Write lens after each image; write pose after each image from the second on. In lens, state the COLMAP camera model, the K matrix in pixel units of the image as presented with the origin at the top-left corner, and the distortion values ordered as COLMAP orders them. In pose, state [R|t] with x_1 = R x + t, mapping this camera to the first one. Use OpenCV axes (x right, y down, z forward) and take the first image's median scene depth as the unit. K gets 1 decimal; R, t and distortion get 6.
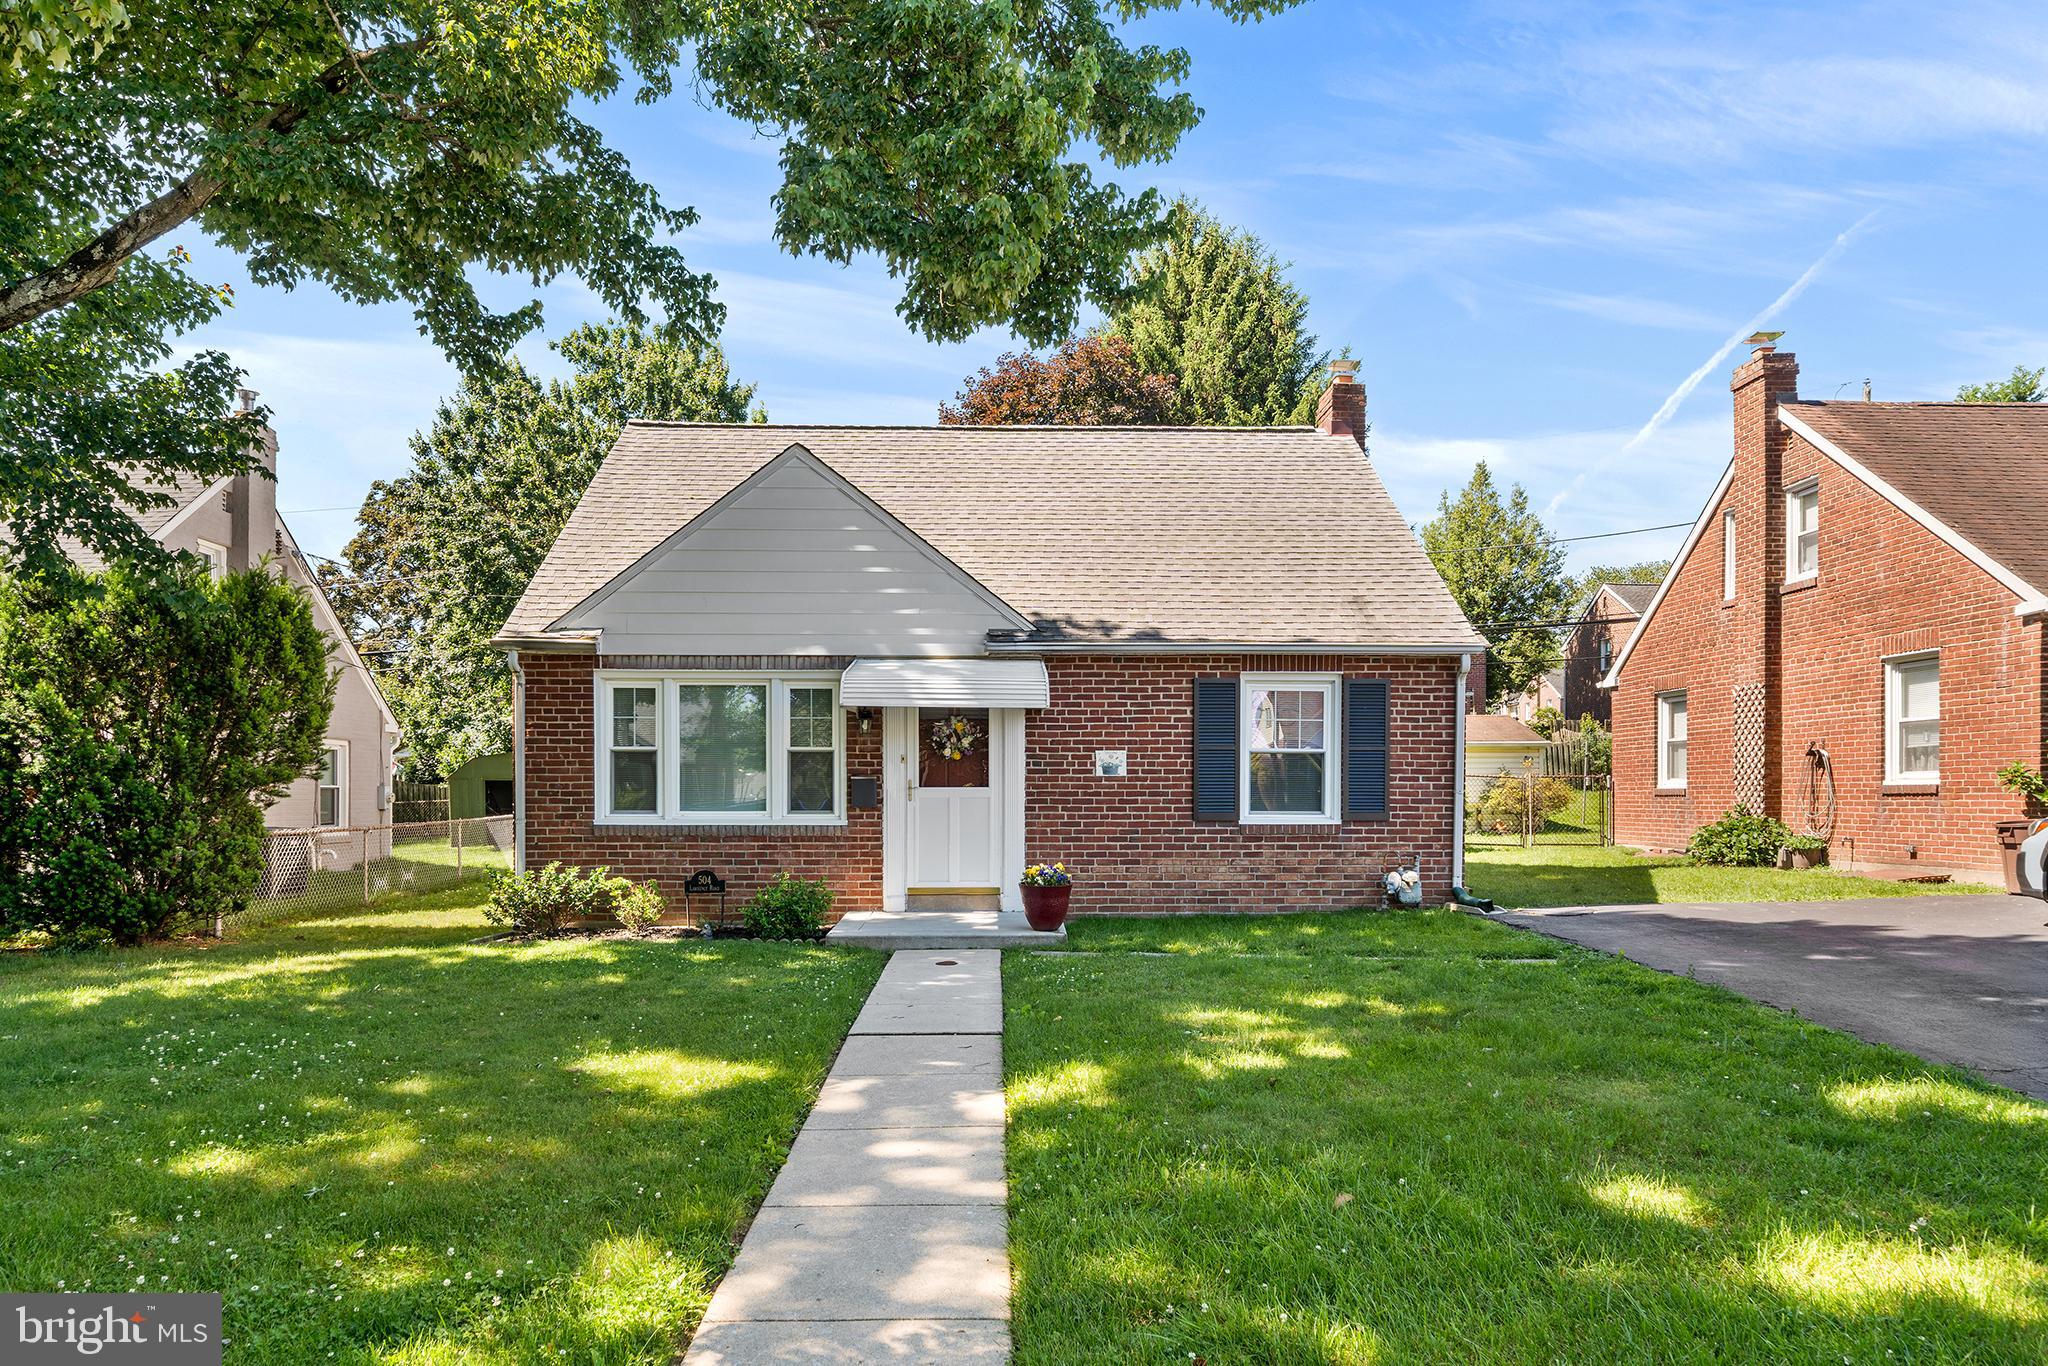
lens RADIAL K [[1278.7, 0, 1014.8], [0, 1278.7, 788.4], [0, 0, 1]] dist [-0.001479, -0.004844]
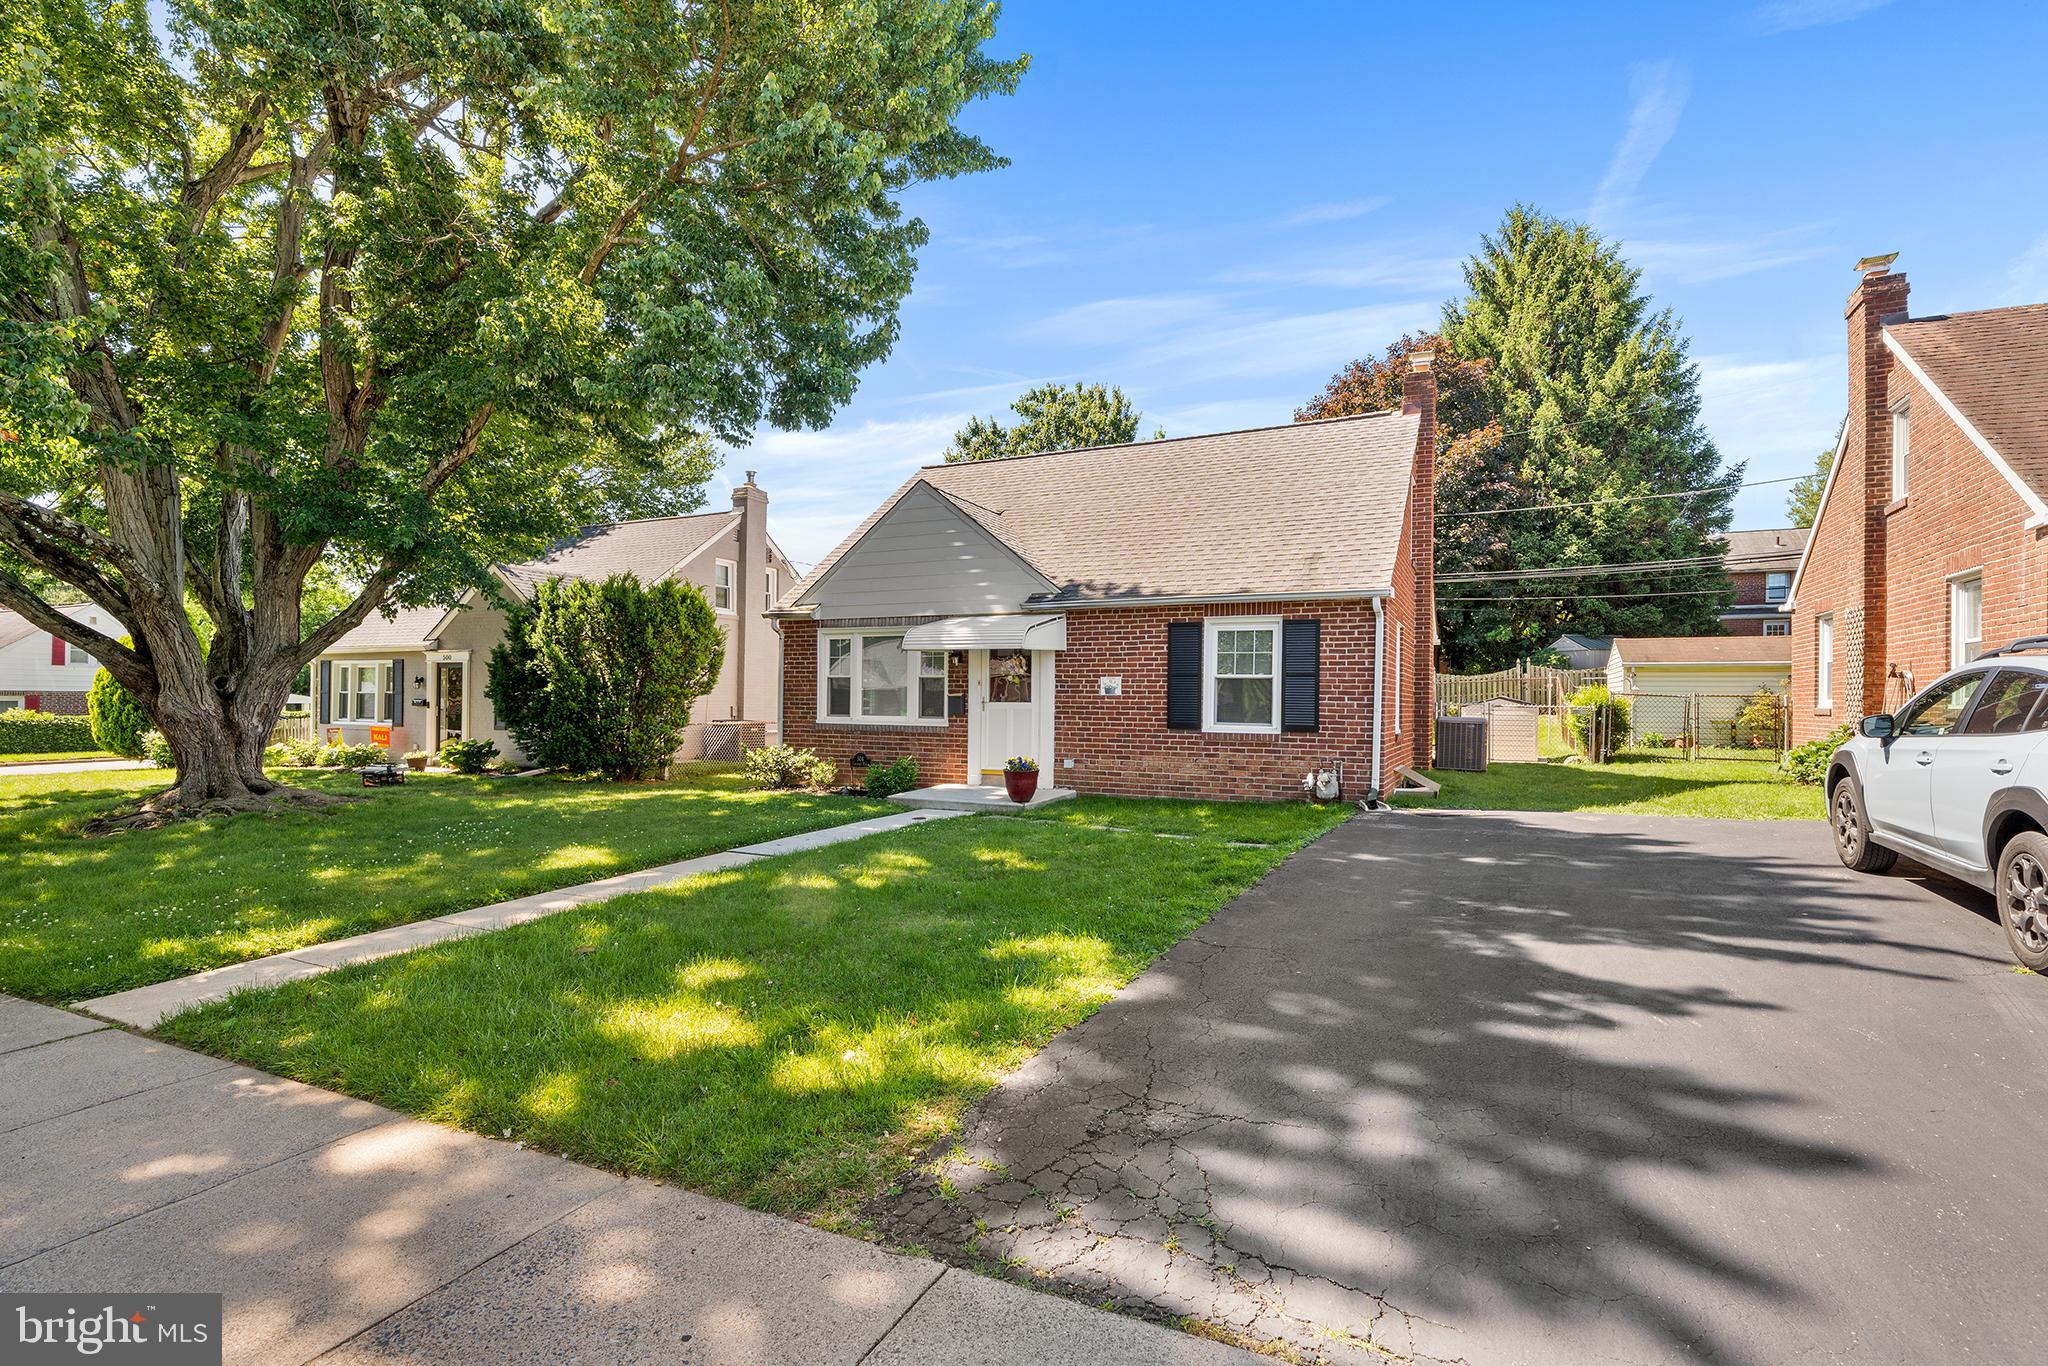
lens RADIAL K [[946.2, 0, 1032.9], [0, 946.2, 694.3], [0, 0, 1]] dist [-0.004598, -0.000268]
pose [[0.885822, 0.005504, -0.463992, 0.477630], [-0.007140, 0.999973, -0.001769, -0.008162], [0.463970, 0.004880, 0.885838, 0.049237]]
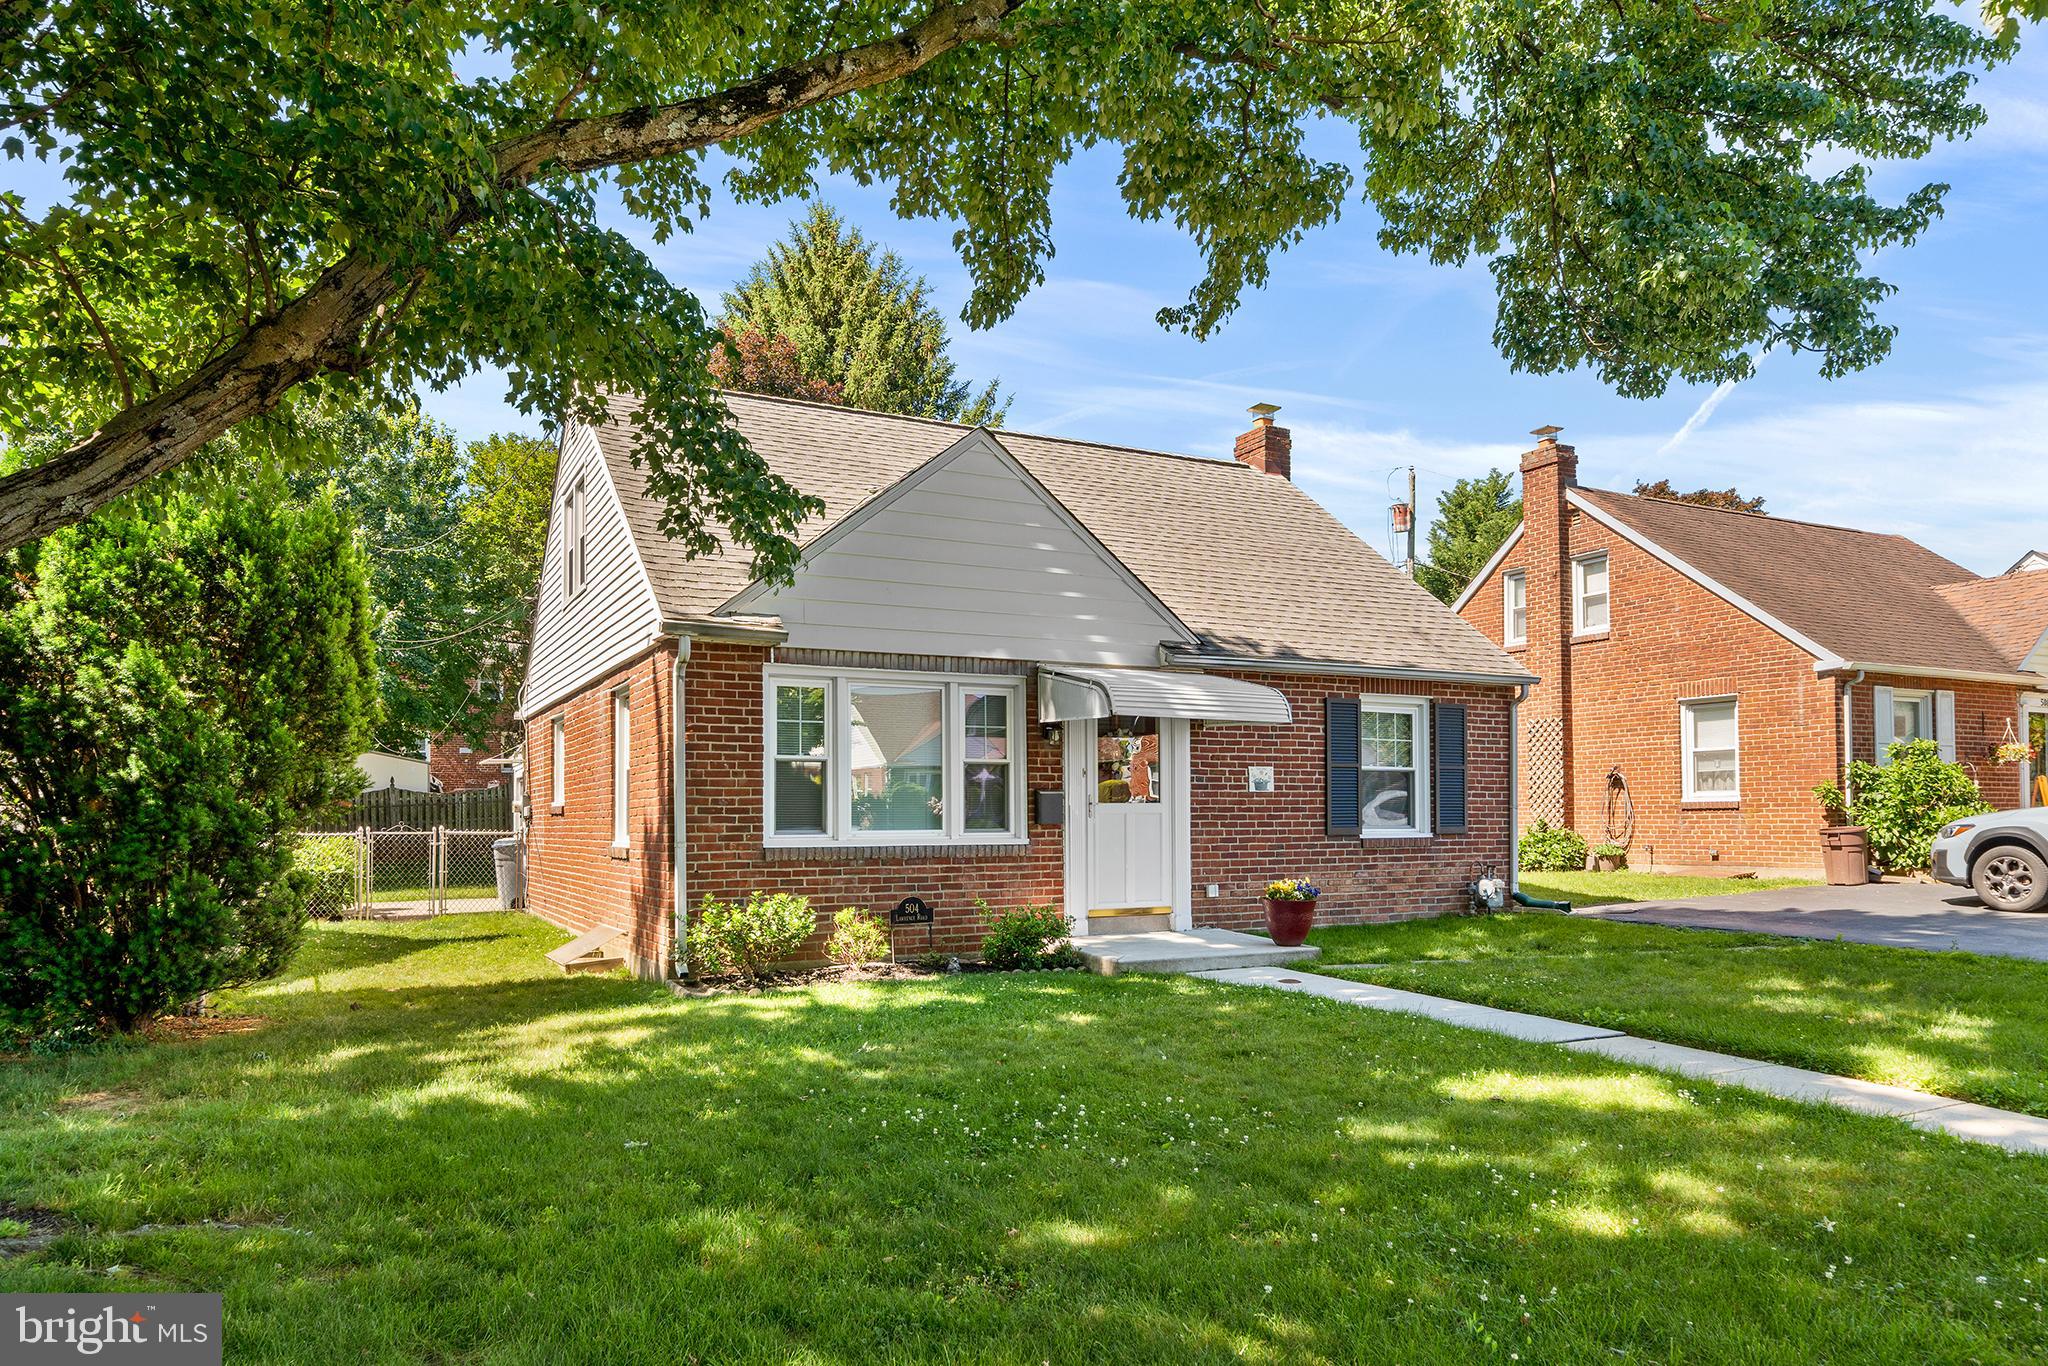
lens RADIAL K [[1323.3, 0, 1022.6], [0, 1323.3, 759.4], [0, 0, 1]] dist [-0.000764, 0.000923]
pose [[0.902852, 0.013743, 0.429732, -0.543352], [0.003725, 0.999201, -0.039781, 0.005667], [-0.429935, 0.037517, 0.902080, 0.138997]]
